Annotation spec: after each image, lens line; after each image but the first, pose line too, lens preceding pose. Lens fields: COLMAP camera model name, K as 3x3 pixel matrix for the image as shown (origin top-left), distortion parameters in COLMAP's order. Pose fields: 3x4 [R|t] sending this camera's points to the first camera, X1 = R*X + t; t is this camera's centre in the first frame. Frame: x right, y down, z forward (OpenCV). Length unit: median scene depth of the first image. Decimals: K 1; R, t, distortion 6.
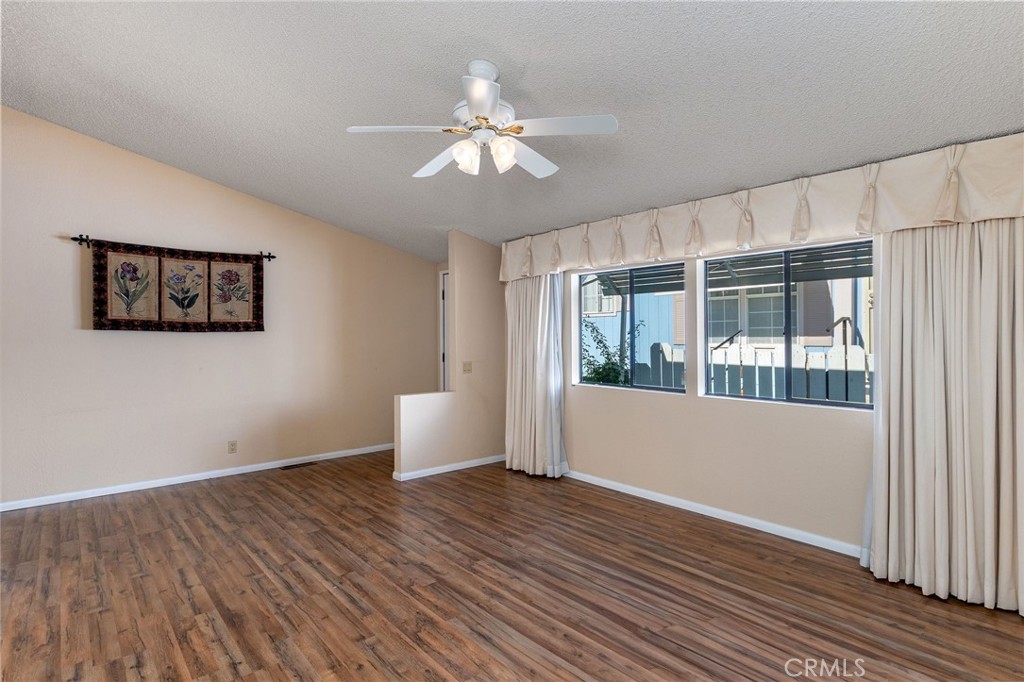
lens RADIAL K [[529.5, 0, 513.0], [0, 529.5, 336.3], [0, 0, 1]] dist [0.002025, 0.000647]
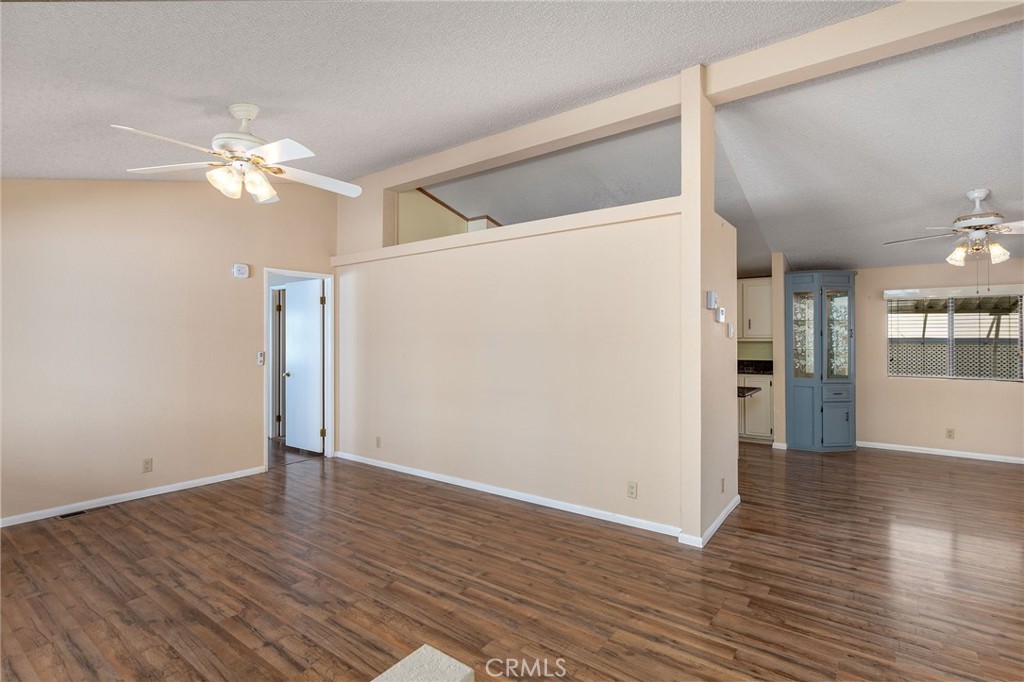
lens RADIAL K [[495.8, 0, 511.6], [0, 495.8, 335.7], [0, 0, 1]] dist [-0.001291, -0.000715]
pose [[-0.974132, 0.005890, -0.225901, -0.325253], [0.006693, 0.999974, -0.002790, -0.005790], [0.225879, -0.004229, -0.974146, 1.911131]]
